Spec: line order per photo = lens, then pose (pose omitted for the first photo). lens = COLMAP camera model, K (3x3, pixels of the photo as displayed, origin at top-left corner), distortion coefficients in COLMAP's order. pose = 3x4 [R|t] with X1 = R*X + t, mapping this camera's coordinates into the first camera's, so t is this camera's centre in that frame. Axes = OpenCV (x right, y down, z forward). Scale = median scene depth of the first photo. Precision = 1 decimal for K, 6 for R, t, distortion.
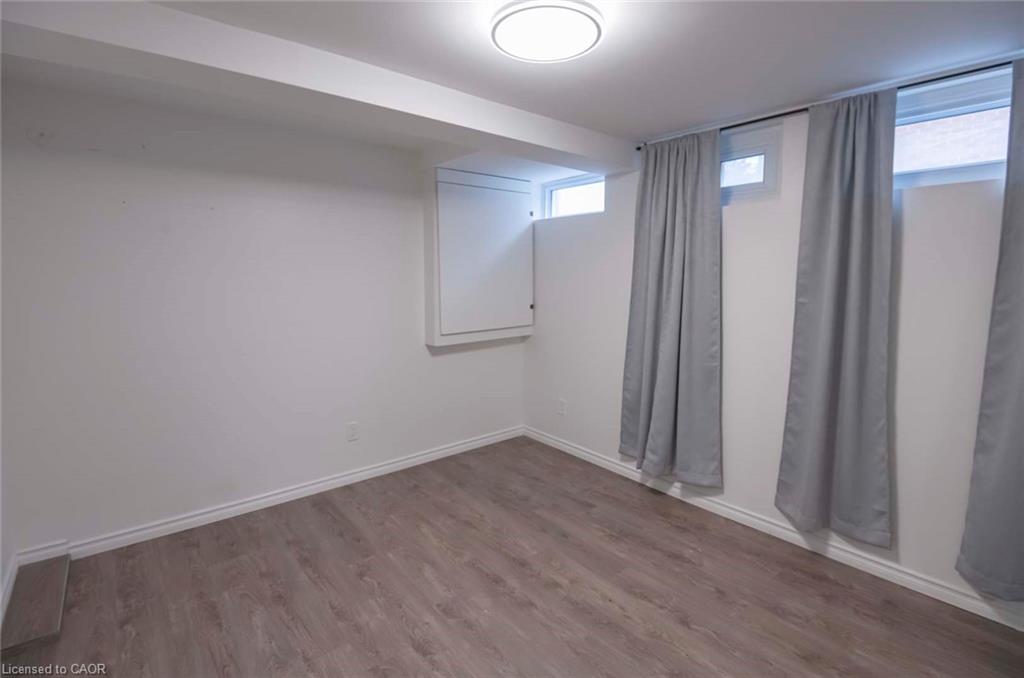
lens RADIAL K [[476.5, 0, 506.6], [0, 476.5, 332.0], [0, 0, 1]] dist [-0.008570, -0.005378]
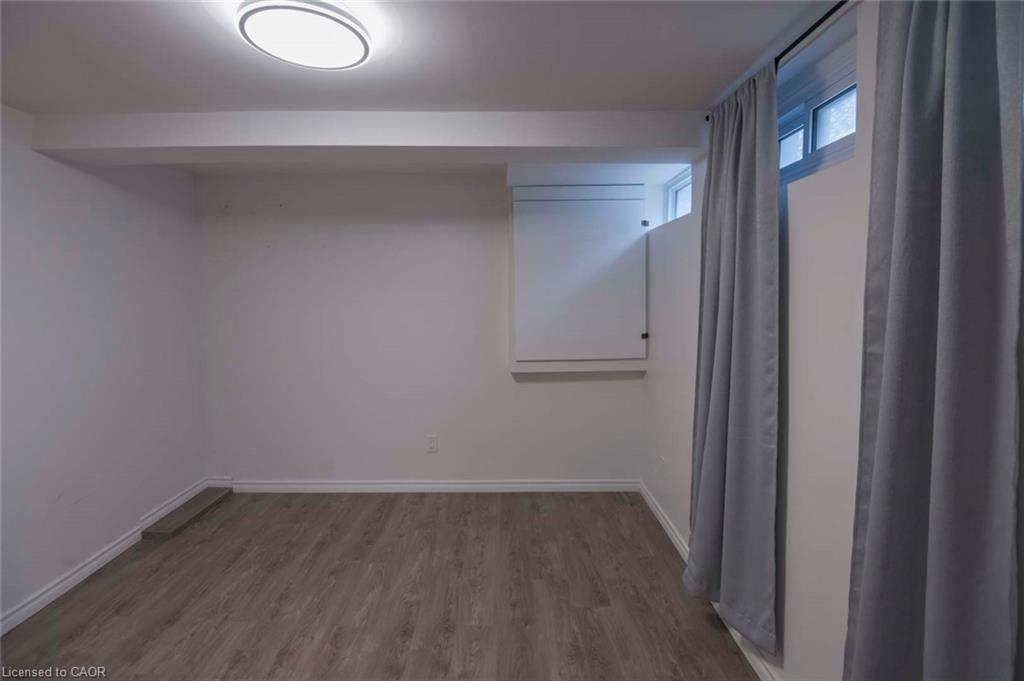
lens RADIAL K [[476.5, 0, 510.9], [0, 476.5, 336.1], [0, 0, 1]] dist [-0.008570, -0.005378]
pose [[0.771365, 0.051095, -0.634338, 0.600978], [-0.071986, 0.997380, -0.007199, -0.047286], [0.632308, 0.051216, 0.773022, 0.343977]]
